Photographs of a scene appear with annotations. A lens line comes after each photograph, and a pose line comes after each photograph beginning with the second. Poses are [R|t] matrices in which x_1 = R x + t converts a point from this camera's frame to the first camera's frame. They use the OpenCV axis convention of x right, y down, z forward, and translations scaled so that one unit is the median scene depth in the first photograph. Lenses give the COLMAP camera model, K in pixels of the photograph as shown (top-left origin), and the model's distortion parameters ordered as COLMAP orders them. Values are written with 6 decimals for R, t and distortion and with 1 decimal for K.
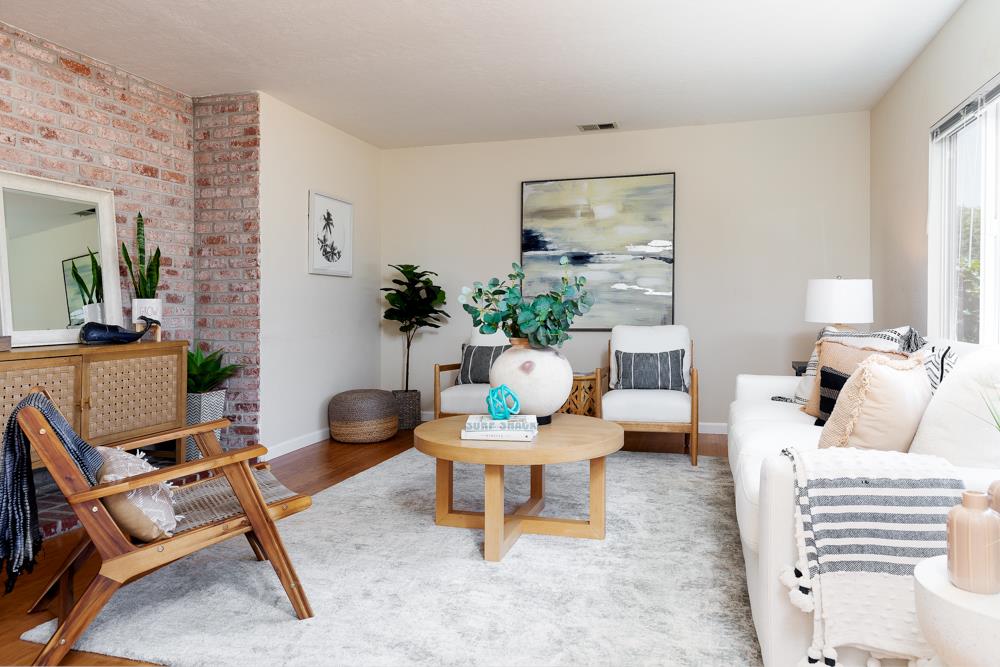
lens RADIAL K [[687.6, 0, 498.4], [0, 687.6, 313.6], [0, 0, 1]] dist [-0.001242, -0.000611]
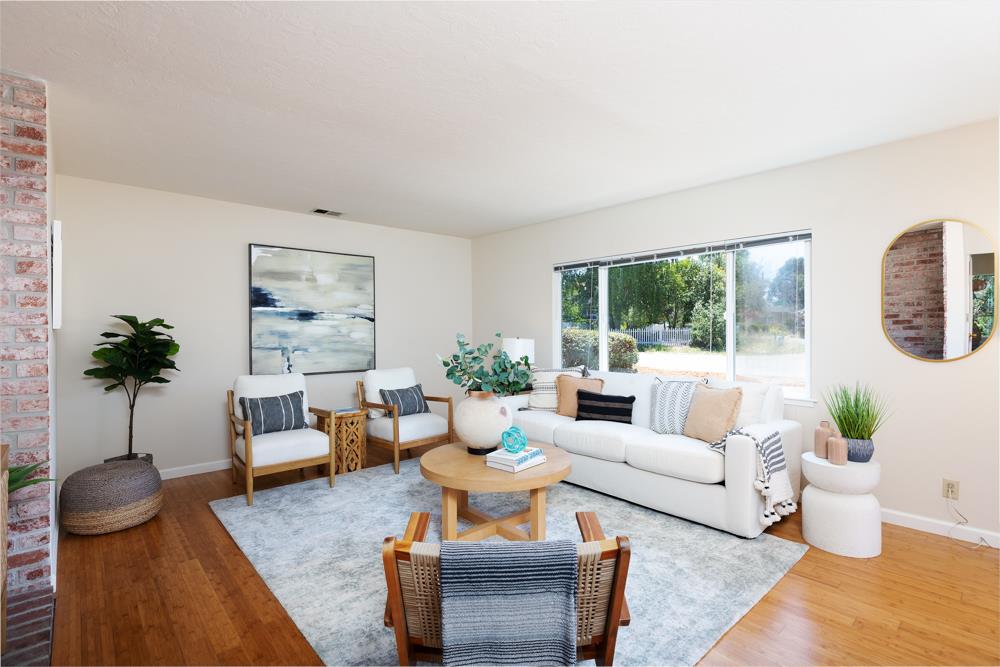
lens RADIAL K [[478.5, 0, 500.3], [0, 478.5, 332.4], [0, 0, 1]] dist [-0.003195, 0.000166]
pose [[0.513573, -0.000848, 0.858045, -0.440242], [0.009430, 0.999945, -0.004656, -0.043843], [-0.857994, 0.010483, 0.513553, 0.275942]]
